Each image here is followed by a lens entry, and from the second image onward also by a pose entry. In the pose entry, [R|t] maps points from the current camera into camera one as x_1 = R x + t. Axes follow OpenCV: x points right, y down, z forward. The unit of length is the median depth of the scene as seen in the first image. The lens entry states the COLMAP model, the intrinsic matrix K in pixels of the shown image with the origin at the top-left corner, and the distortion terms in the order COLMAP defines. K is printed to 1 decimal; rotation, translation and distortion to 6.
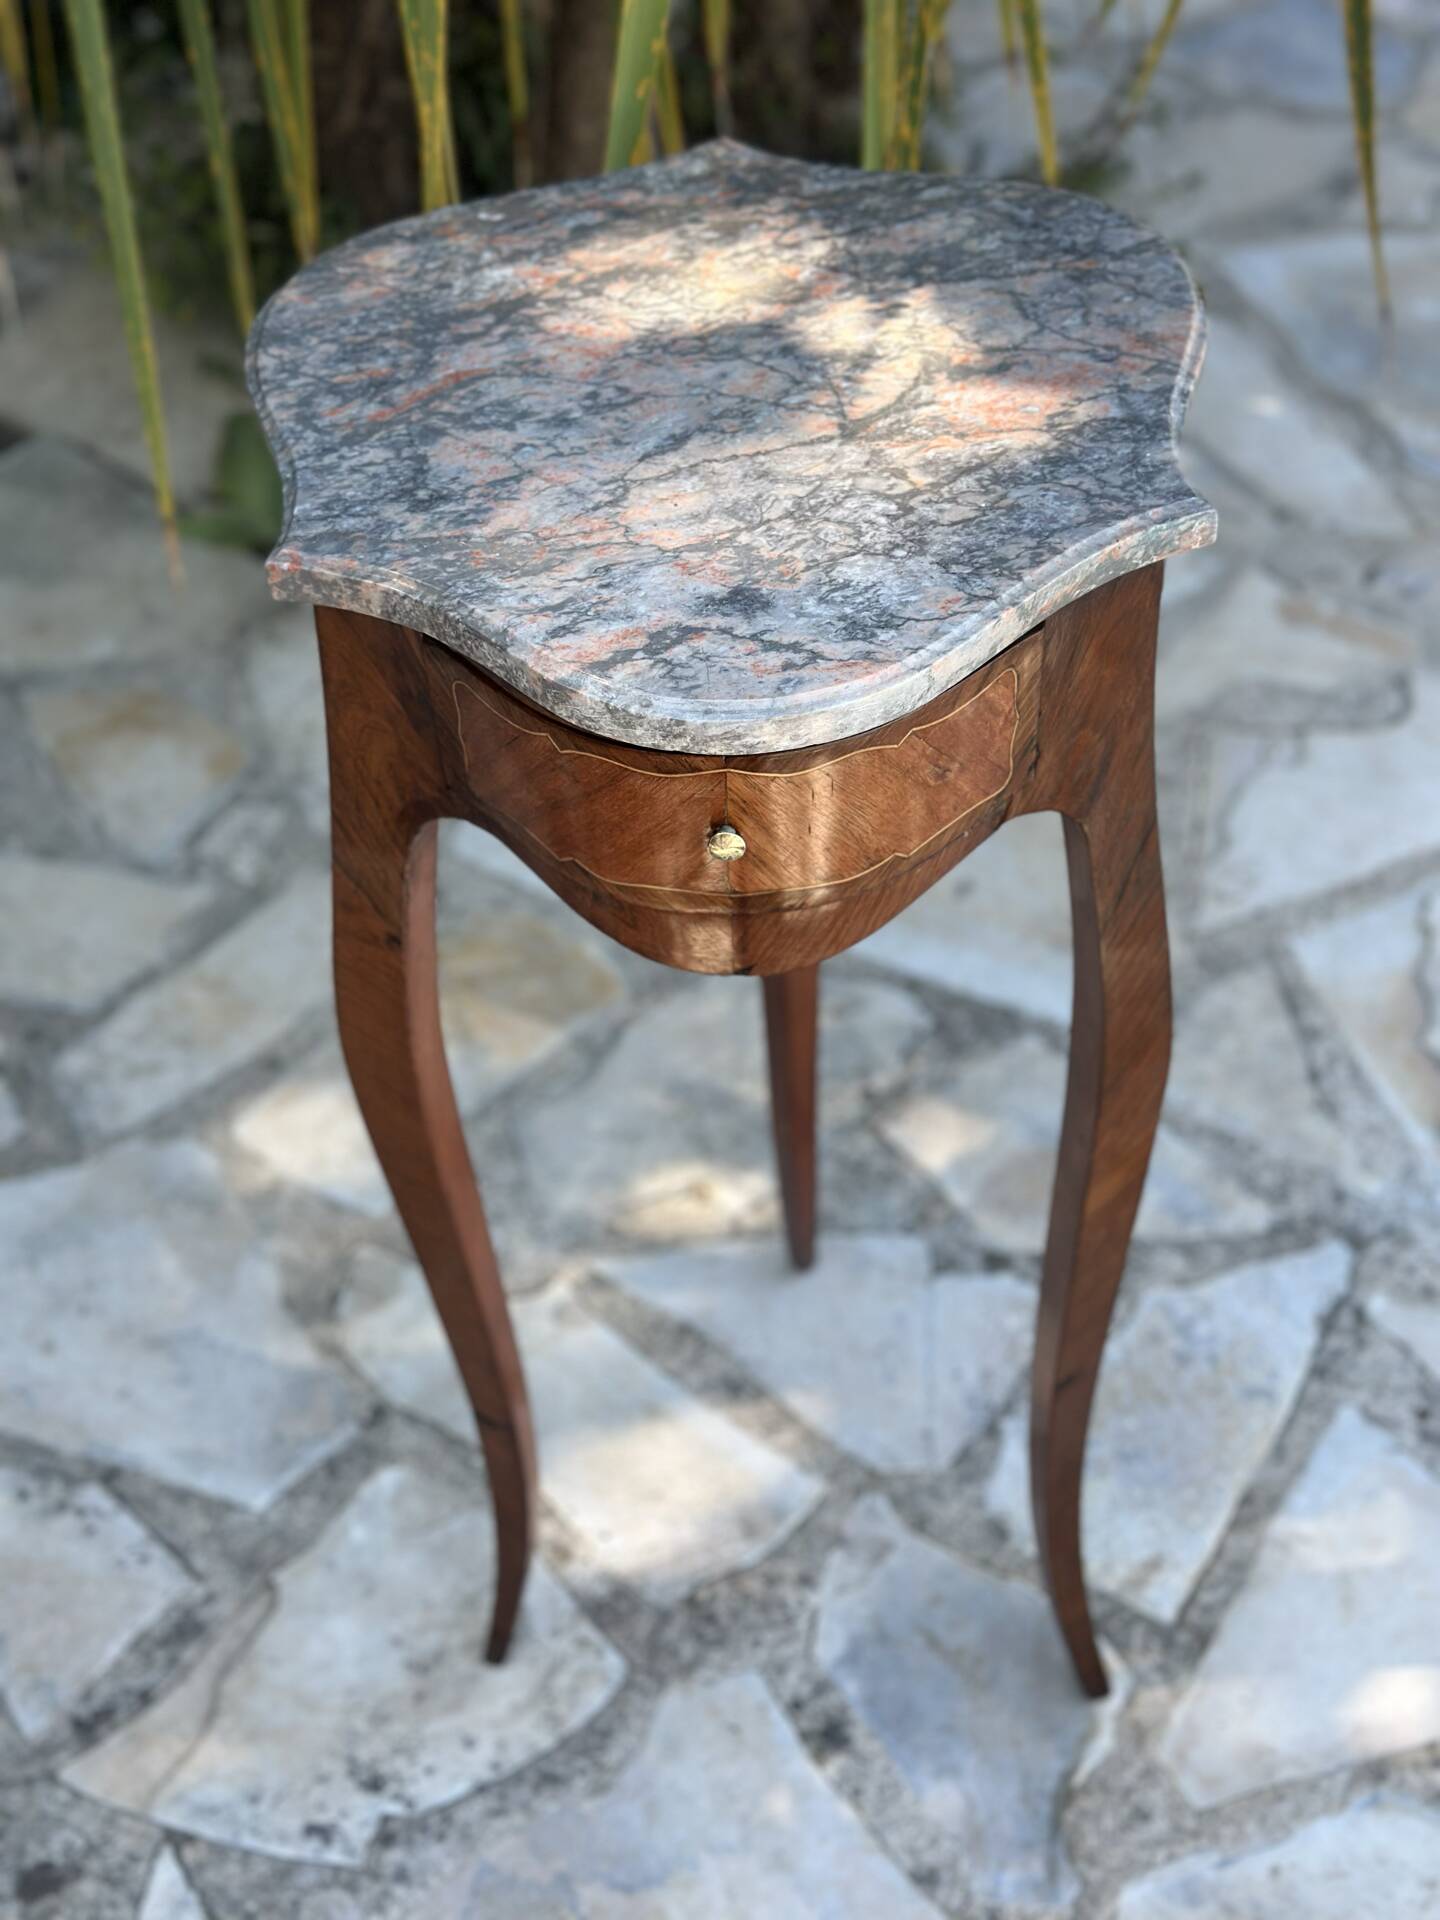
lens RADIAL K [[2671.0, 0, 744.7], [0, 2671.0, 971.5], [0, 0, 1]] dist [0.164653, -0.261710]
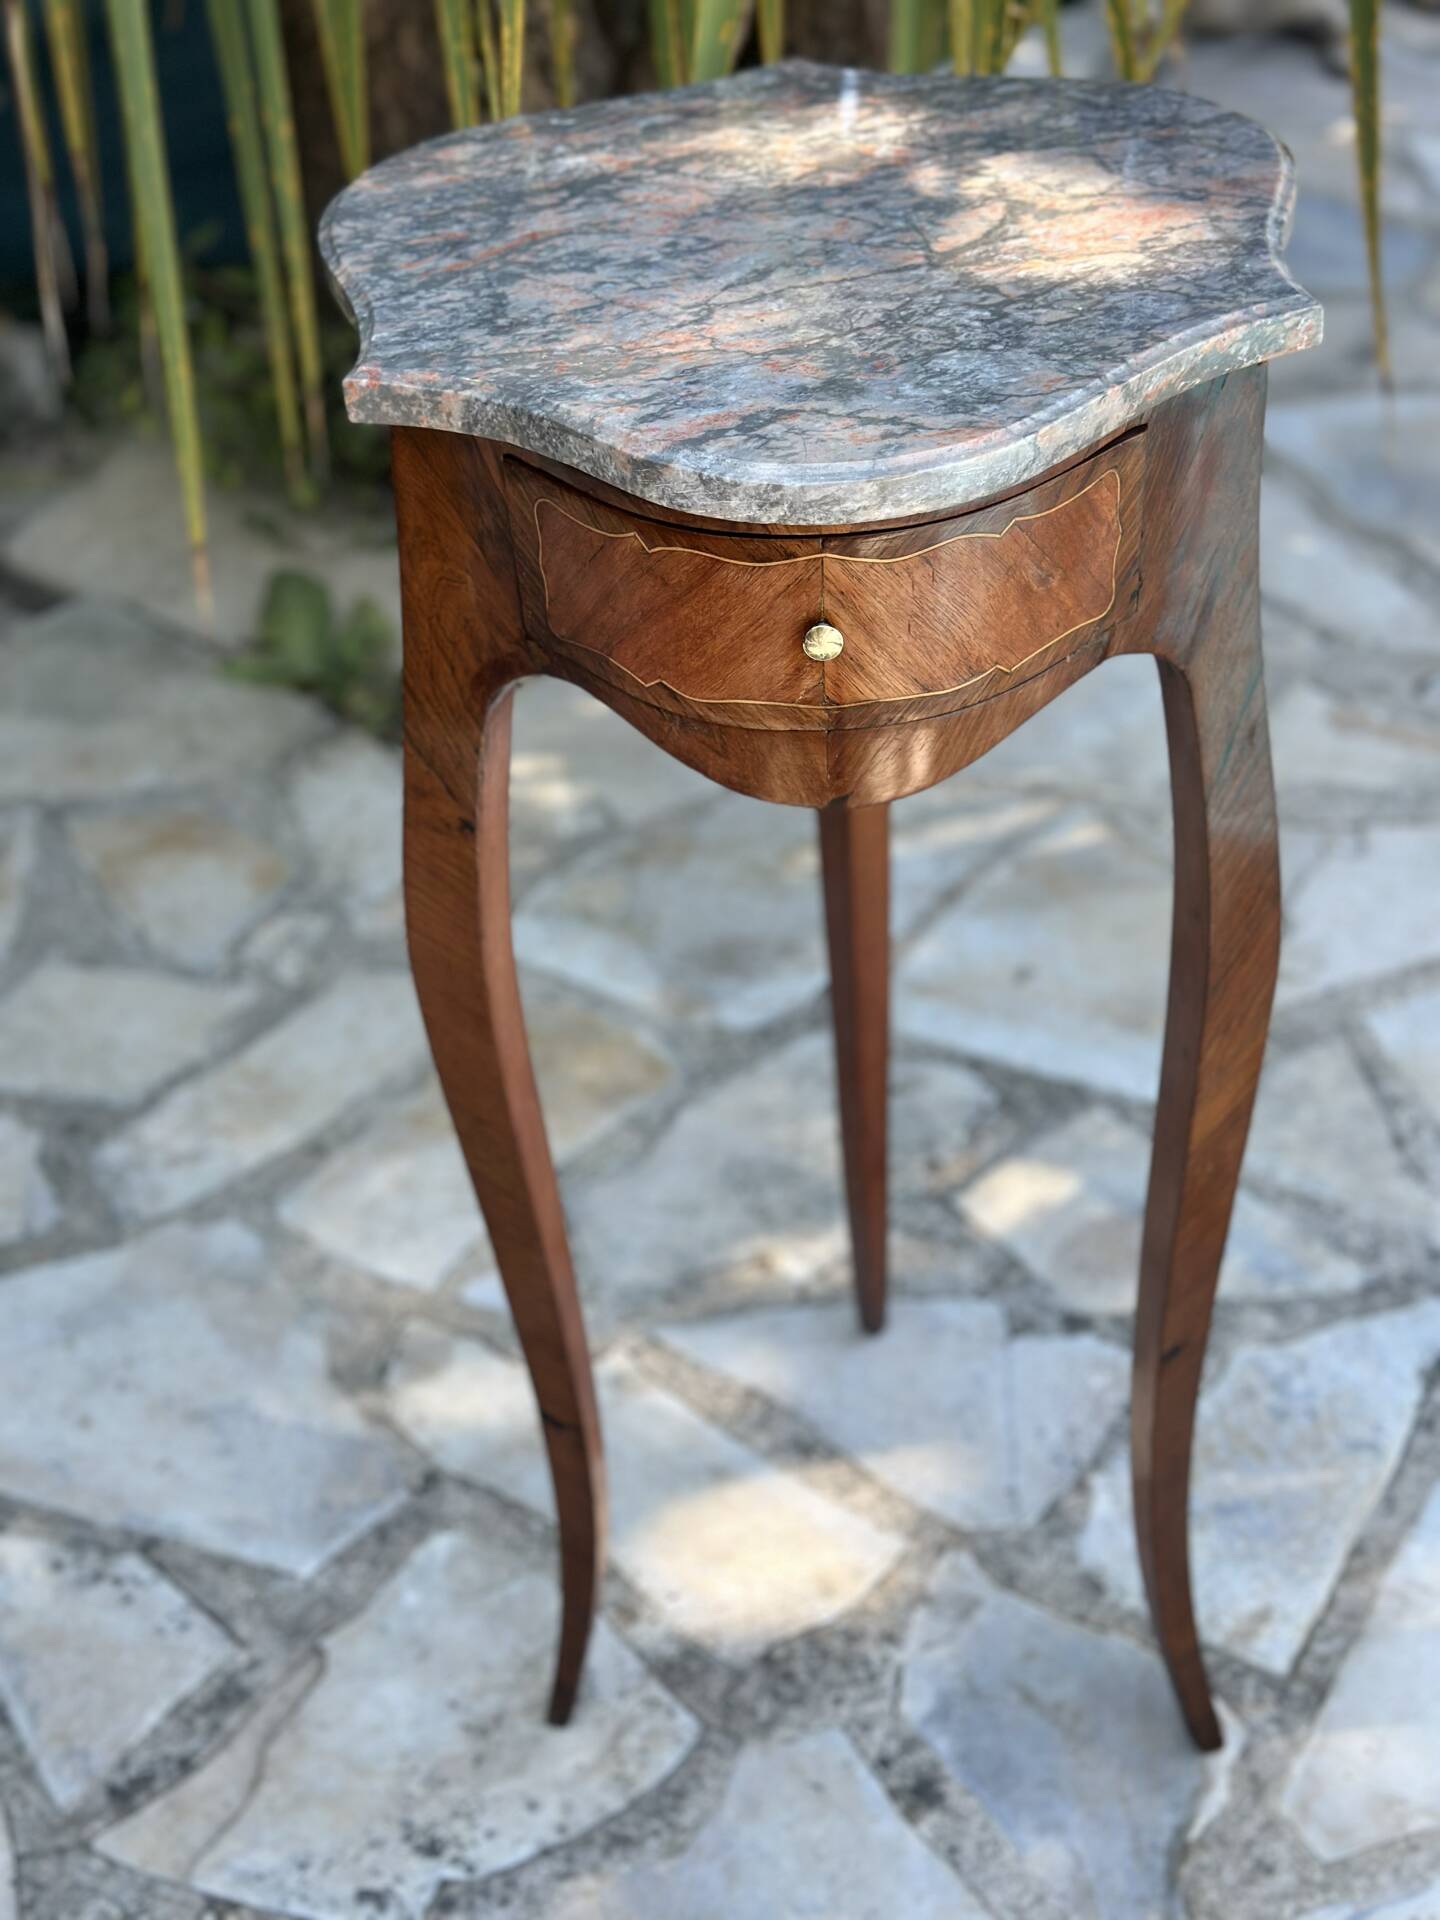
lens RADIAL K [[2666.9, 0, 720.0], [0, 2666.9, 960.0], [0, 0, 1]] dist [0.185849, -0.388568]
pose [[0.999796, -0.015352, -0.013097, -0.031209], [0.013456, 0.990861, -0.134214, 0.183445], [0.015037, 0.134011, 0.990866, 0.061772]]
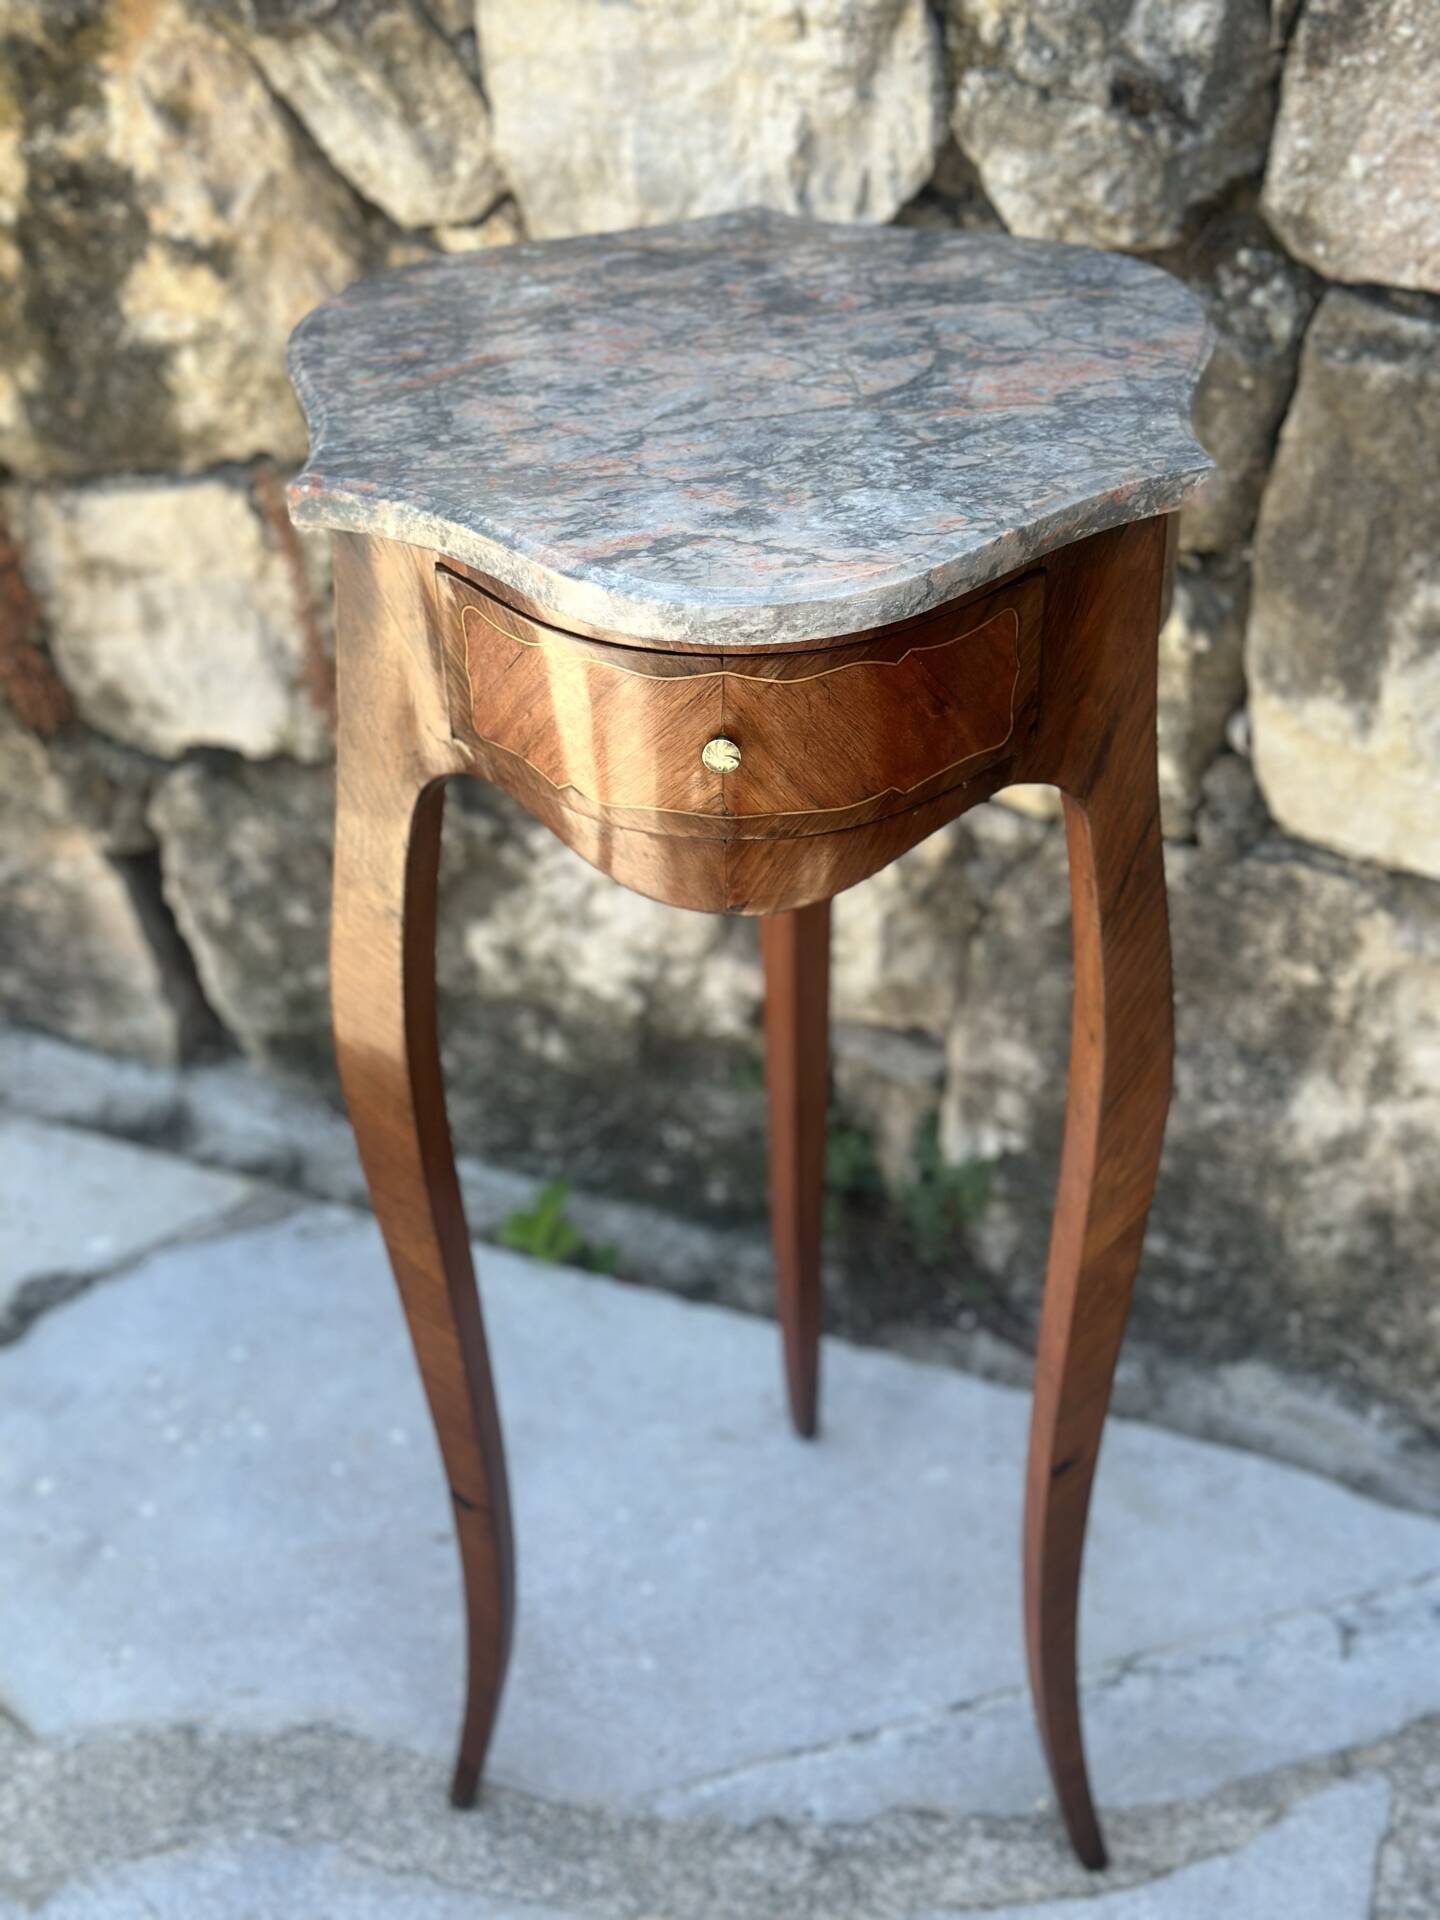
lens RADIAL K [[2666.9, 0, 720.0], [0, 2666.9, 960.0], [0, 0, 1]] dist [0.185849, -0.388568]
pose [[0.998769, 0.038563, -0.031205, 0.025124], [-0.043455, 0.983537, -0.175405, 0.193179], [0.023927, 0.176545, 0.984002, 0.025696]]
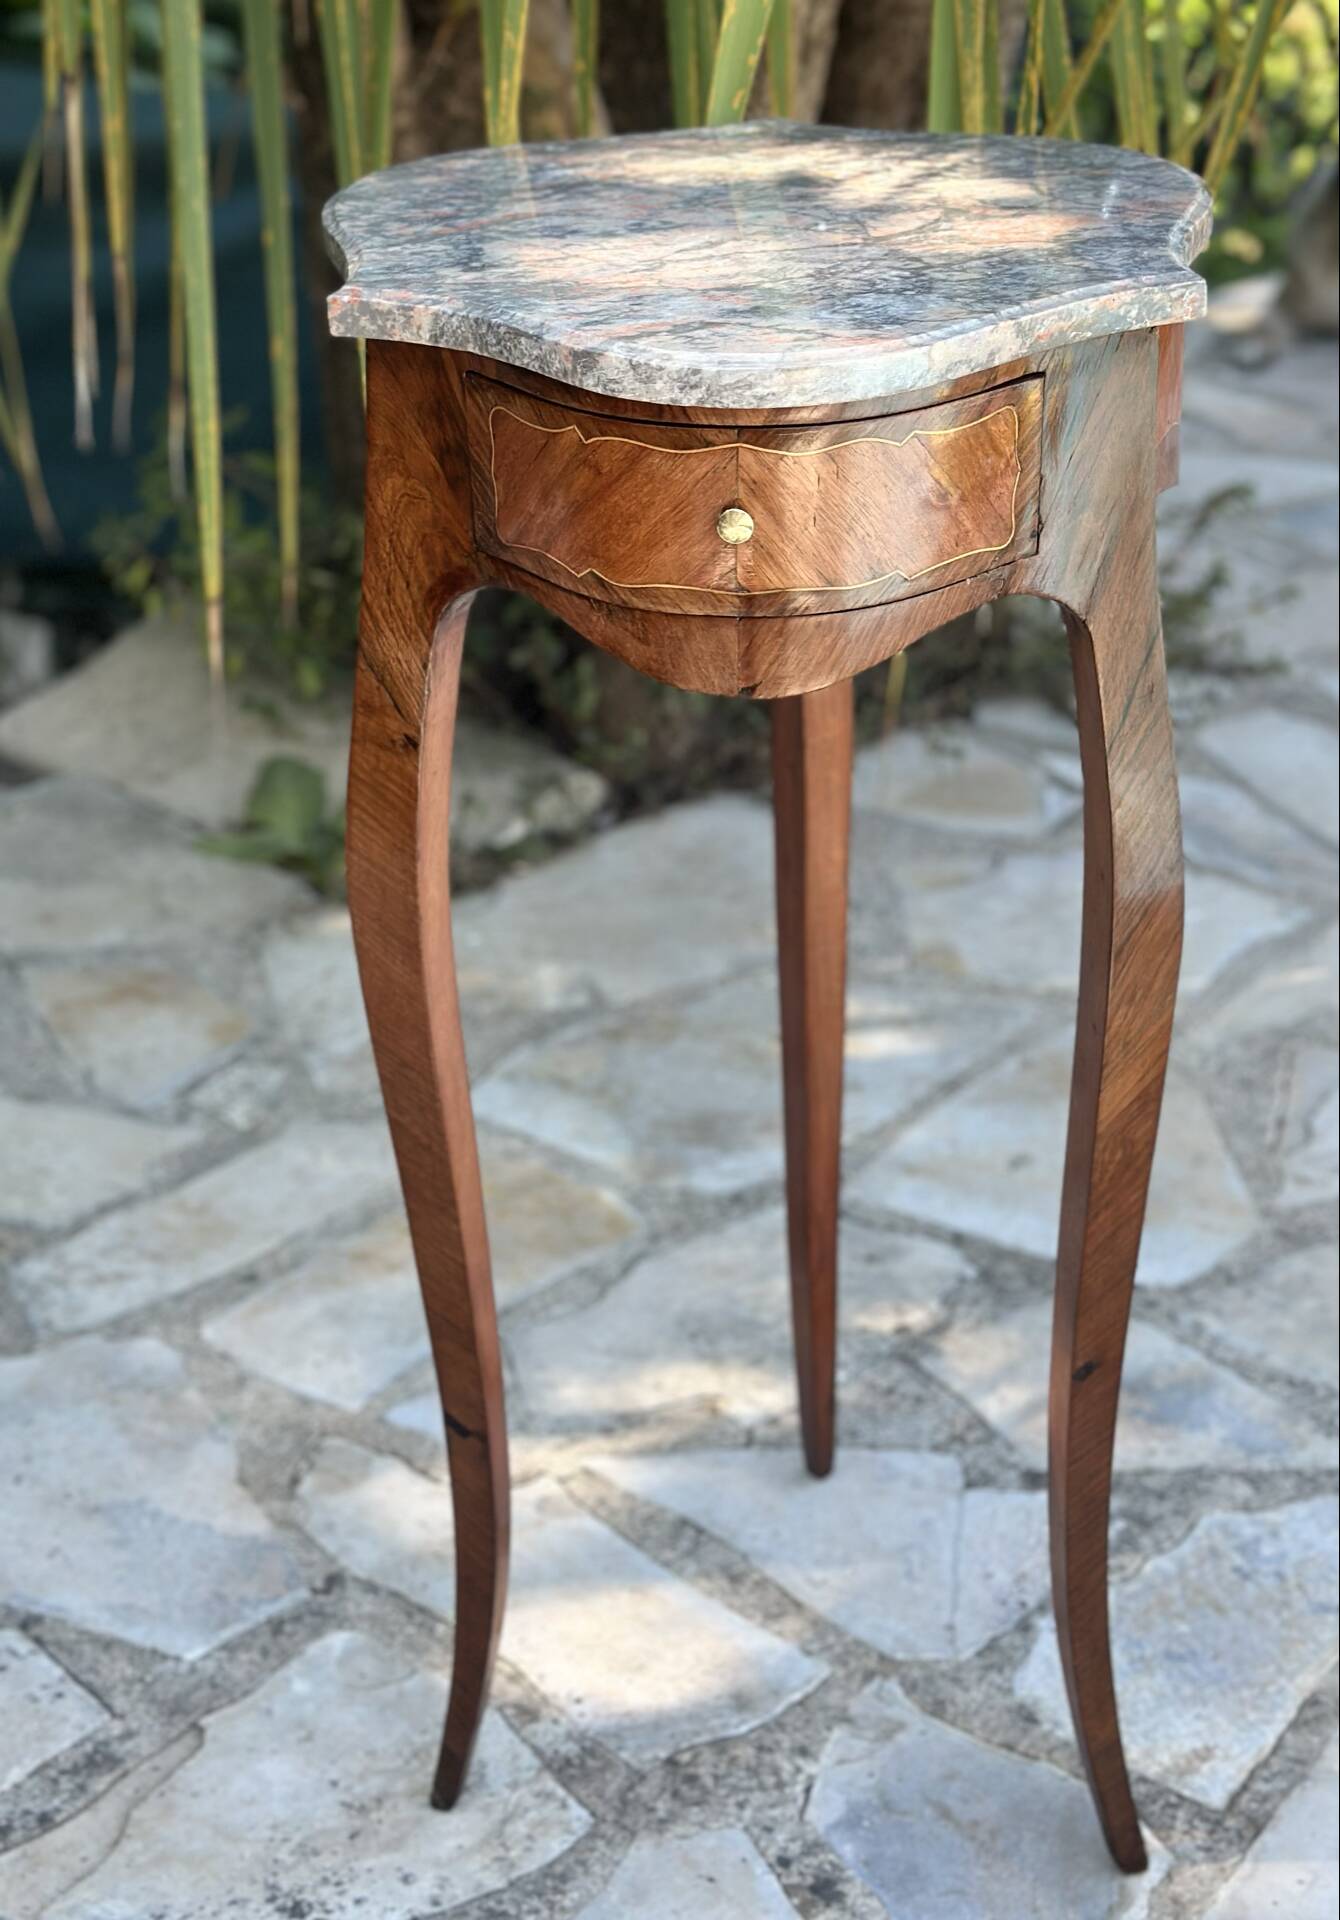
lens RADIAL K [[3246.7, 0, 709.5], [0, 3246.7, 845.7], [0, 0, 1]] dist [0.165823, -0.223195]
pose [[0.998045, 0.042589, -0.045736, 0.044693], [-0.055340, 0.942306, -0.330148, 0.471855], [0.029036, 0.332034, 0.942821, -0.164038]]
